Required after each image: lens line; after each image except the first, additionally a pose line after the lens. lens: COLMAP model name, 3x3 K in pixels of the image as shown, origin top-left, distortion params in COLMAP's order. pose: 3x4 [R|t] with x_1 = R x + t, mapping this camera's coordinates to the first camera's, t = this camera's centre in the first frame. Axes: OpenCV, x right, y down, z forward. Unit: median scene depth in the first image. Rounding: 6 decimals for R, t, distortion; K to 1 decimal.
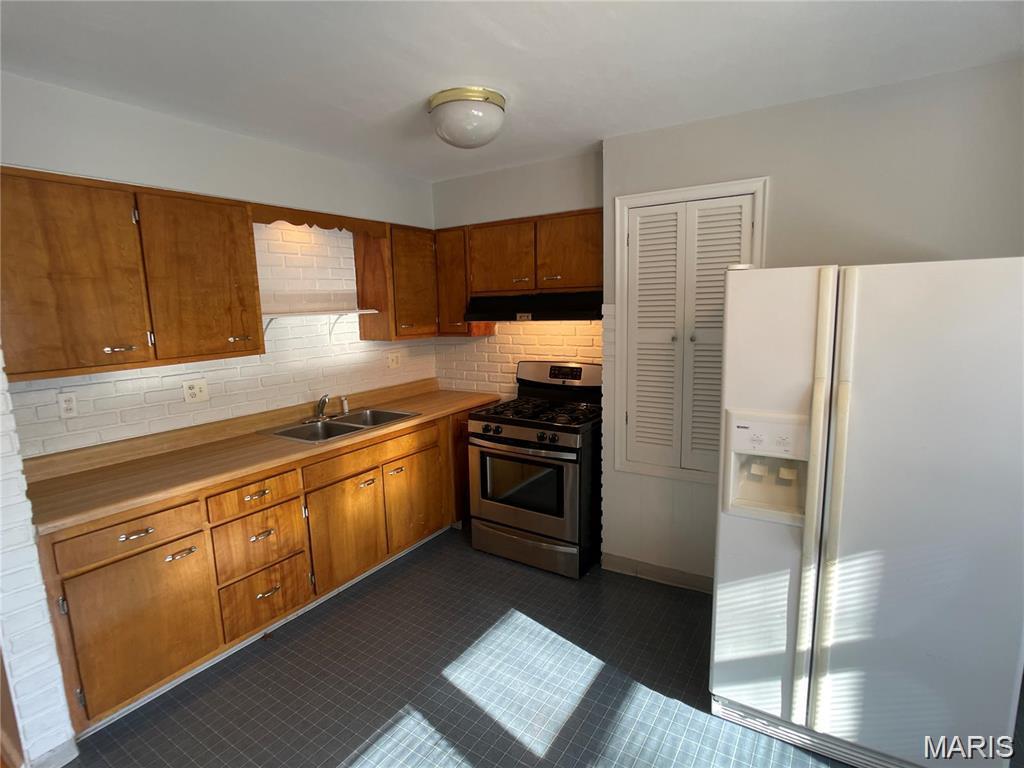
lens RADIAL K [[530.0, 0, 507.4], [0, 530.0, 385.3], [0, 0, 1]] dist [-0.022579, -0.003613]
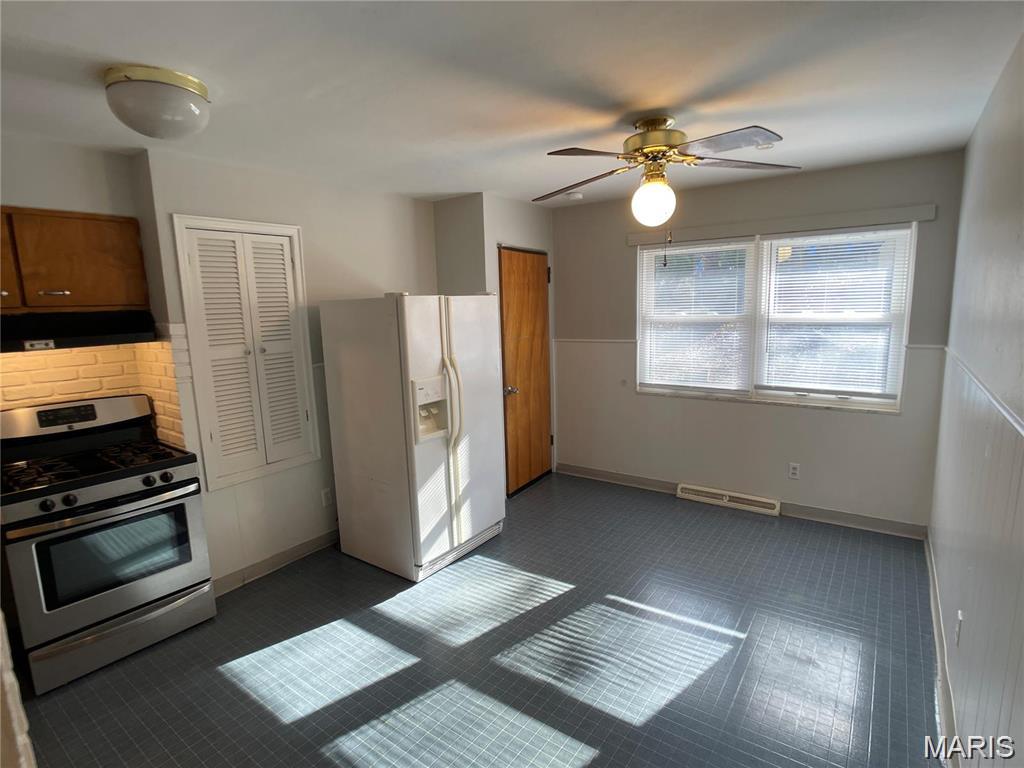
lens RADIAL K [[530.0, 0, 507.0], [0, 530.0, 387.5], [0, 0, 1]] dist [-0.022579, -0.003613]
pose [[0.052257, -0.128580, 0.990321, -0.853574], [0.180823, 0.976502, 0.117245, -0.051327], [-0.982126, 0.172946, 0.074279, 0.428033]]
